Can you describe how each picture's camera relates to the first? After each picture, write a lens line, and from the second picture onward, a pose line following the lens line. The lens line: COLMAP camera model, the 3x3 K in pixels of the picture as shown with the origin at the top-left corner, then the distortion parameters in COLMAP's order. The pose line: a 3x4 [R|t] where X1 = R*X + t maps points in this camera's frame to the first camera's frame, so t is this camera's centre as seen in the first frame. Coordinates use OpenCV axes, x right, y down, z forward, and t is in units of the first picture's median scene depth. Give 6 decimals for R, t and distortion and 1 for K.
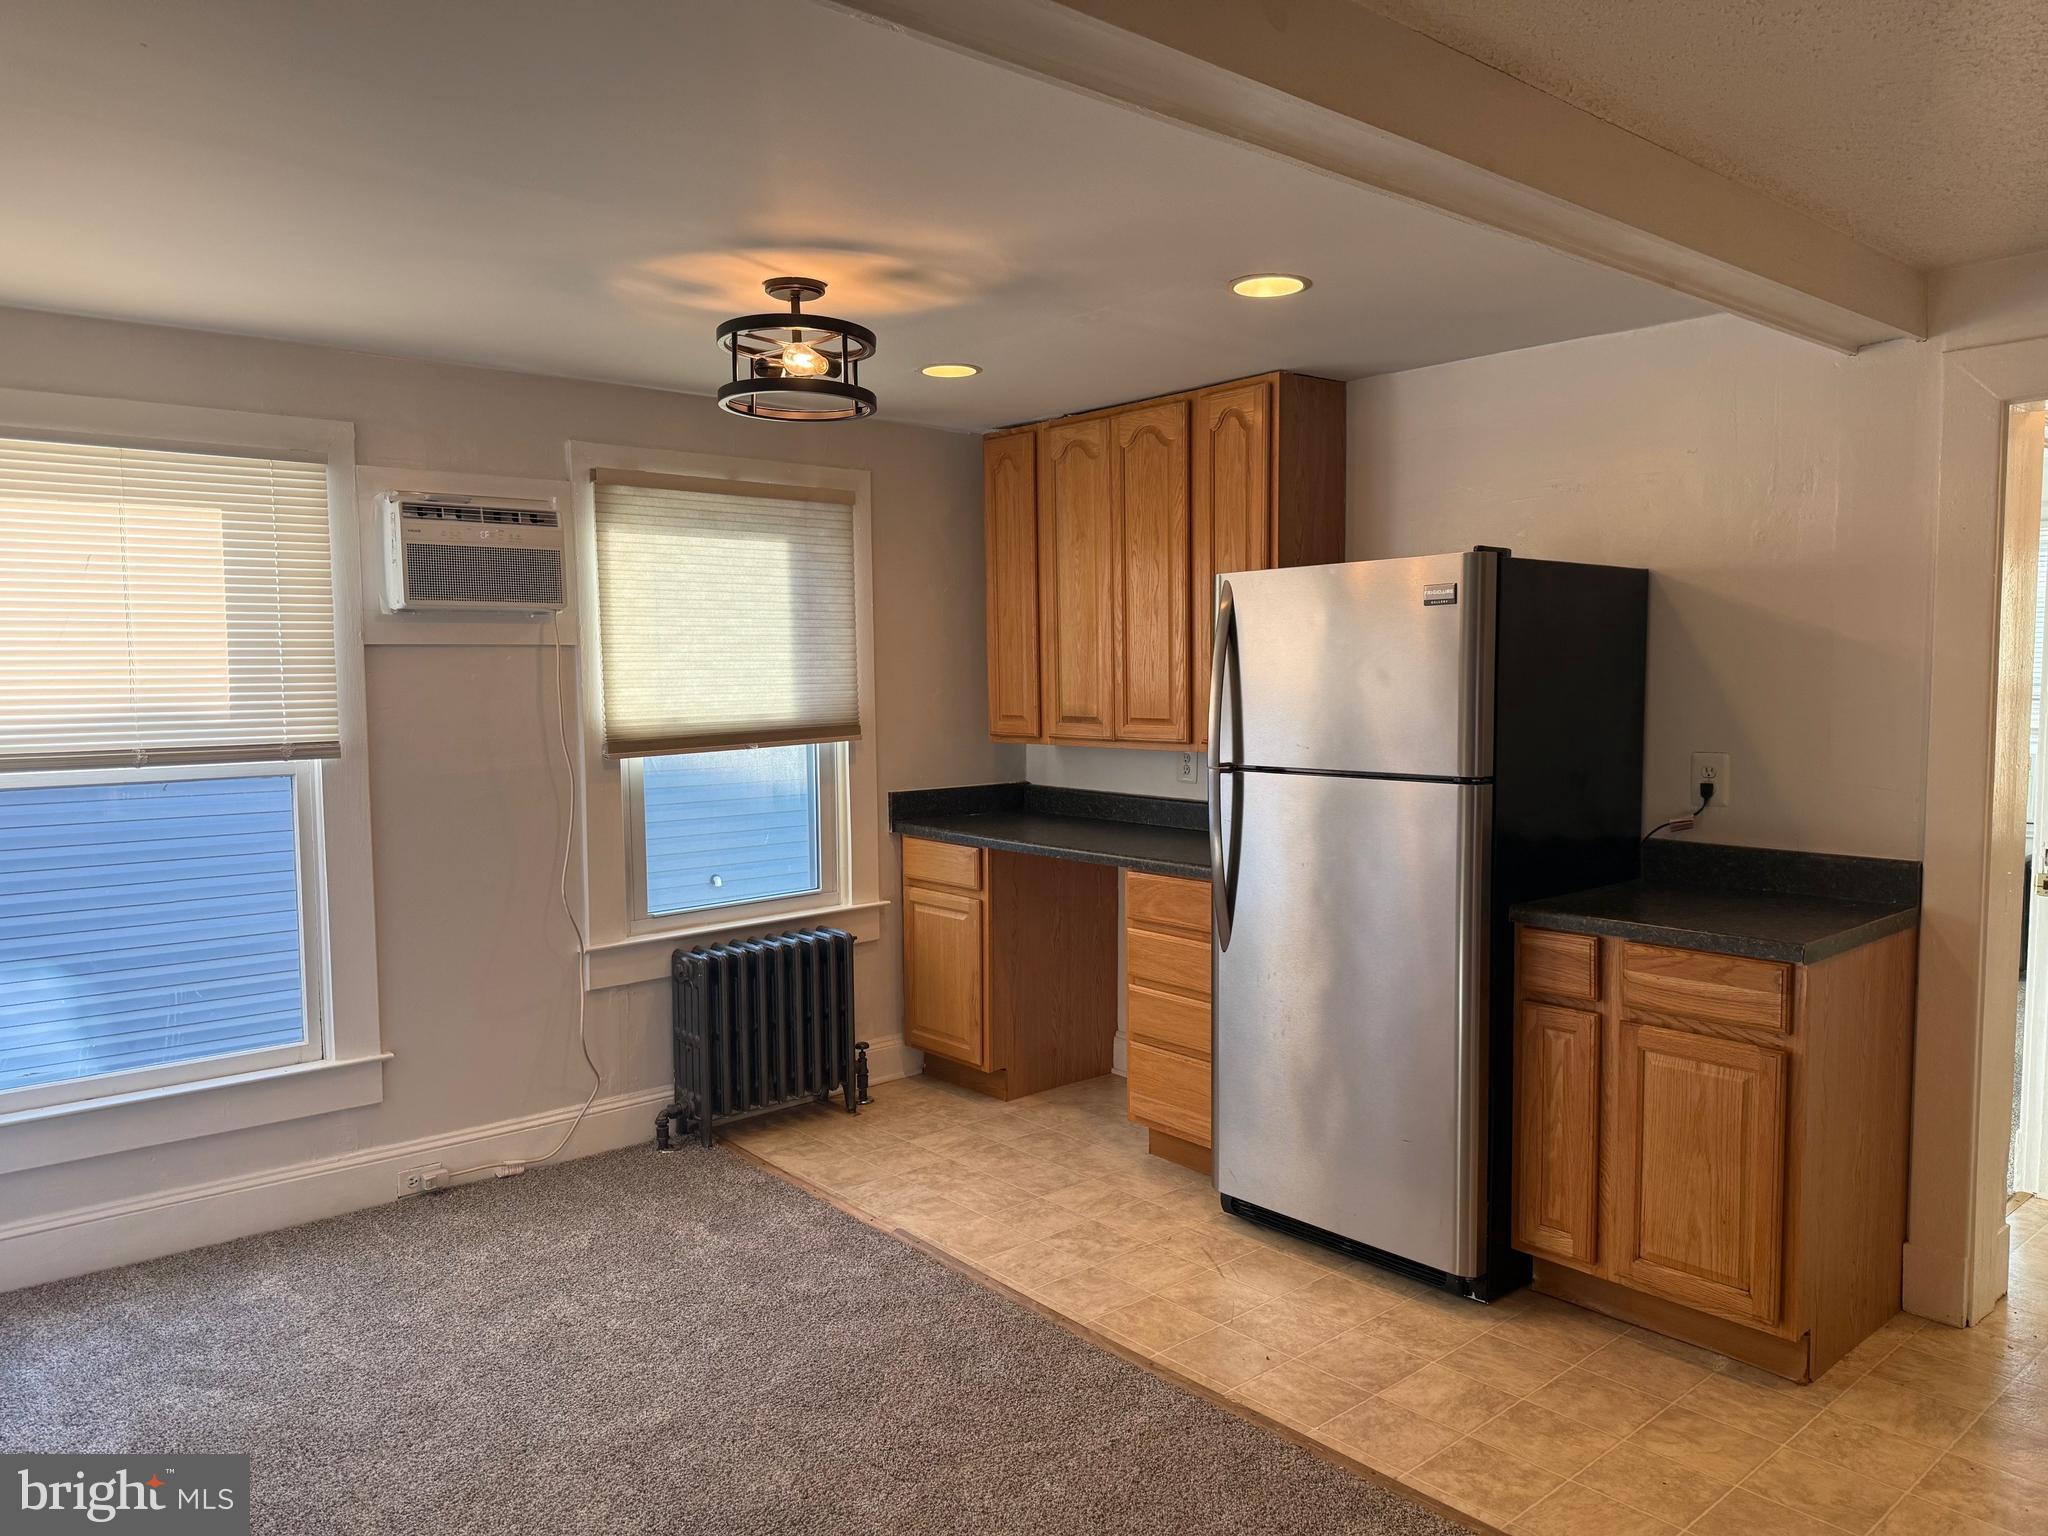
lens RADIAL K [[1439.5, 0, 1013.1], [0, 1439.5, 769.7], [0, 0, 1]] dist [0.054870, -0.059022]
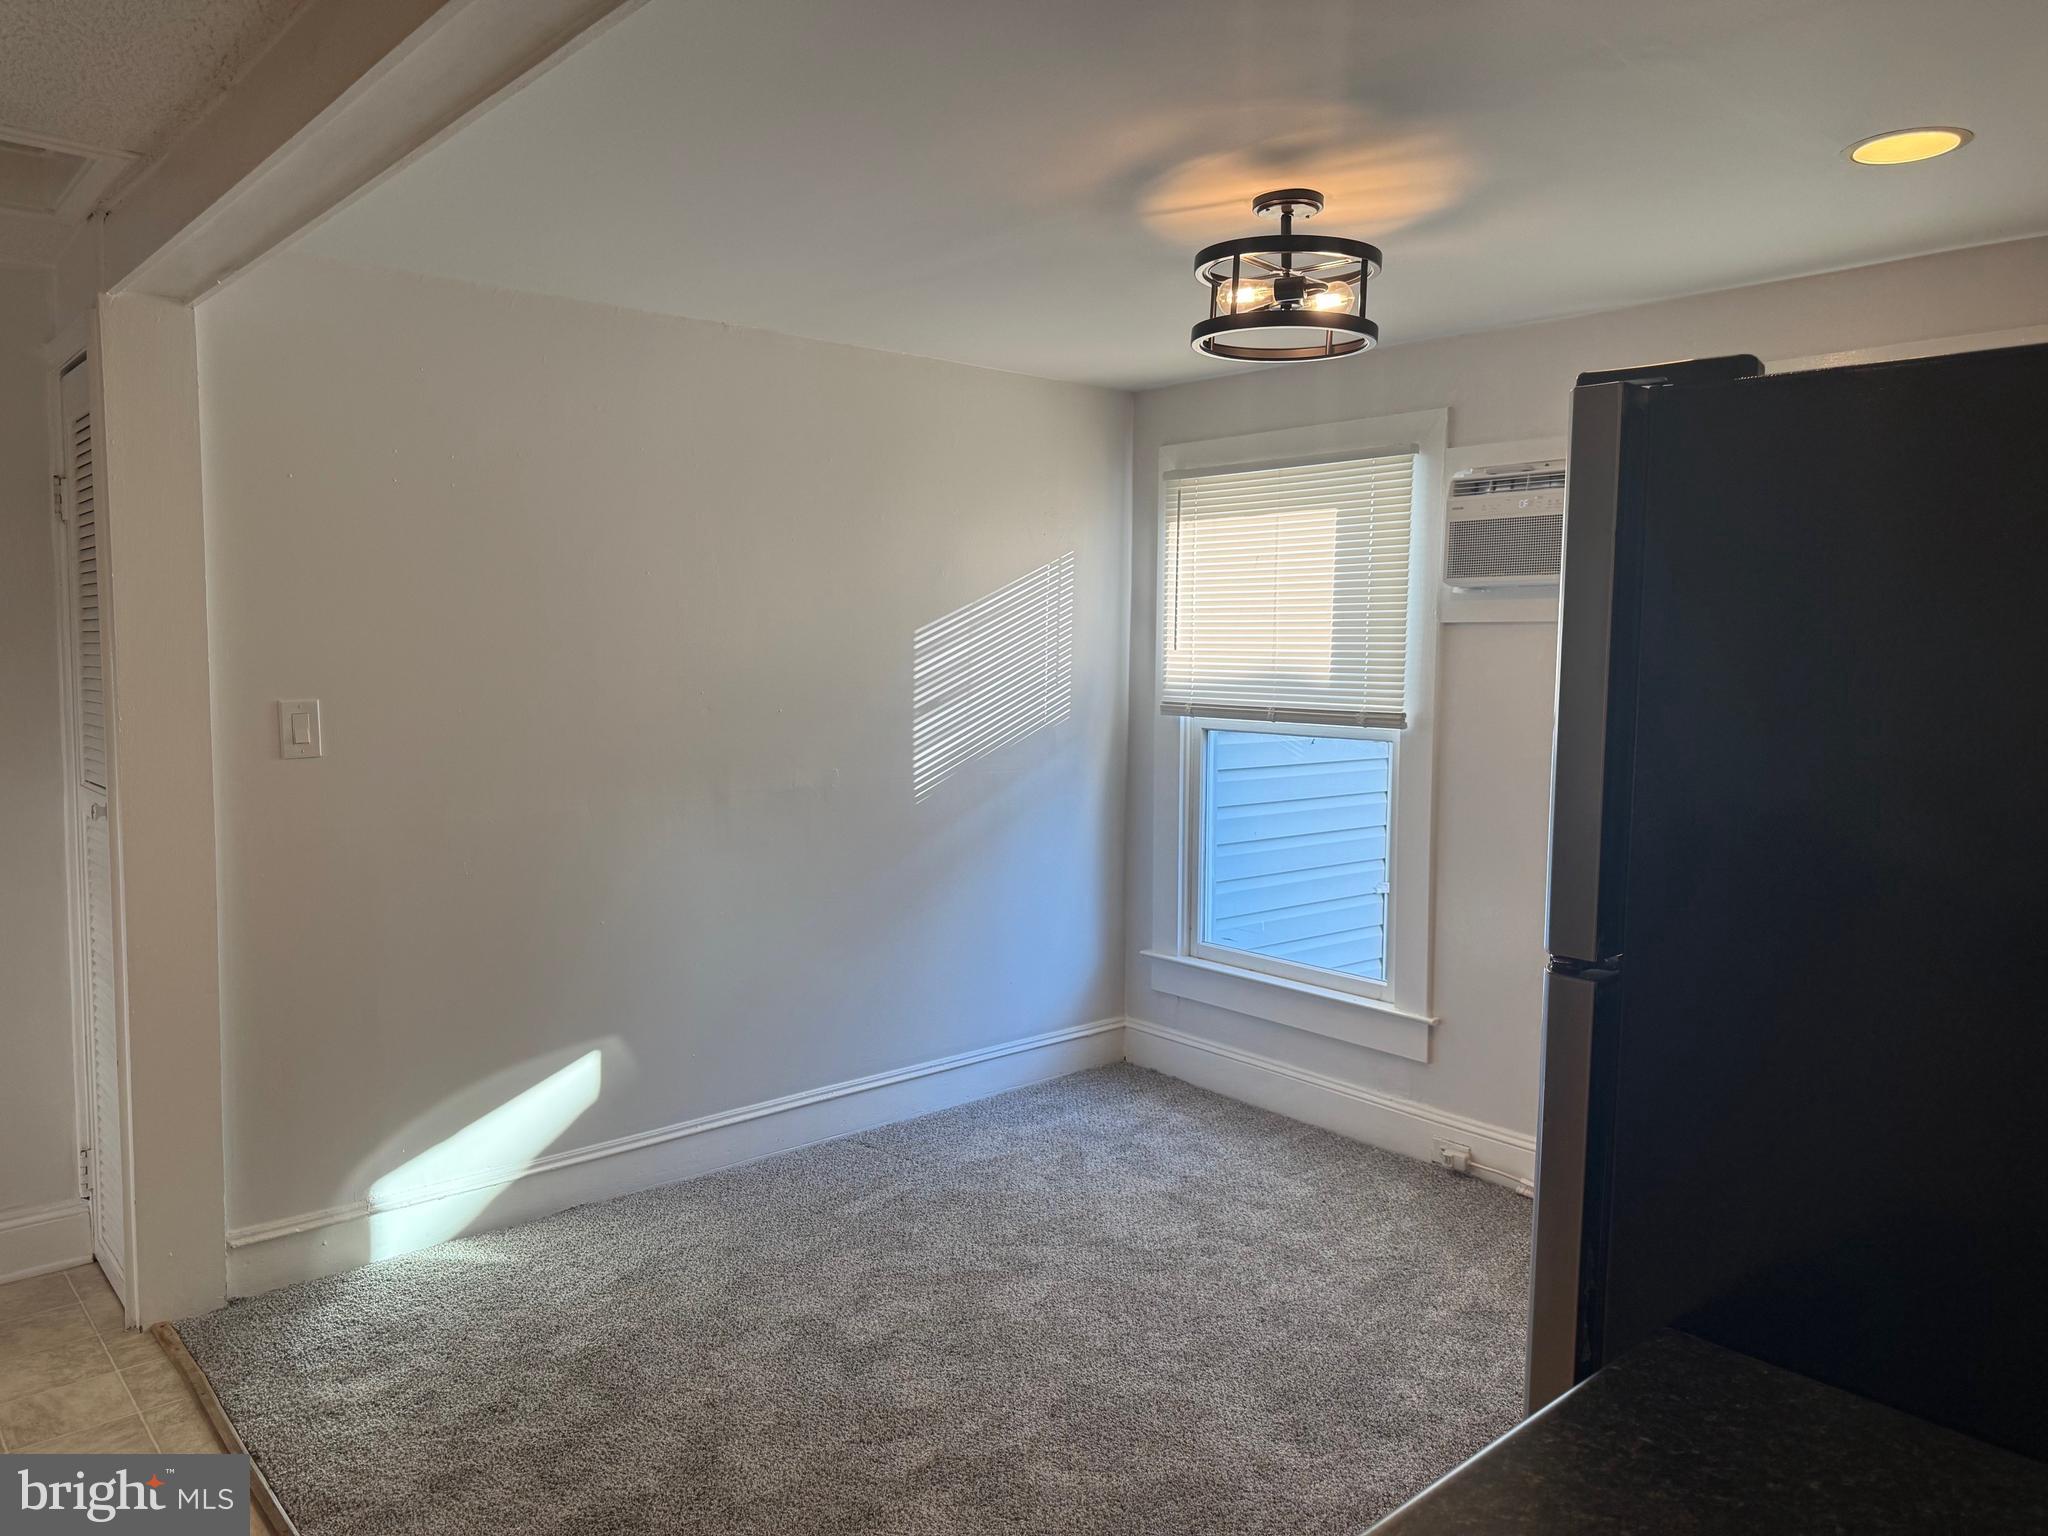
lens RADIAL K [[1439.5, 0, 1008.5], [0, 1439.5, 770.1], [0, 0, 1]] dist [0.054870, -0.059022]
pose [[0.001577, 0.101732, -0.994811, 0.598908], [-0.078883, 0.991725, 0.101291, -0.063382], [0.996883, 0.078314, 0.009589, 0.702911]]
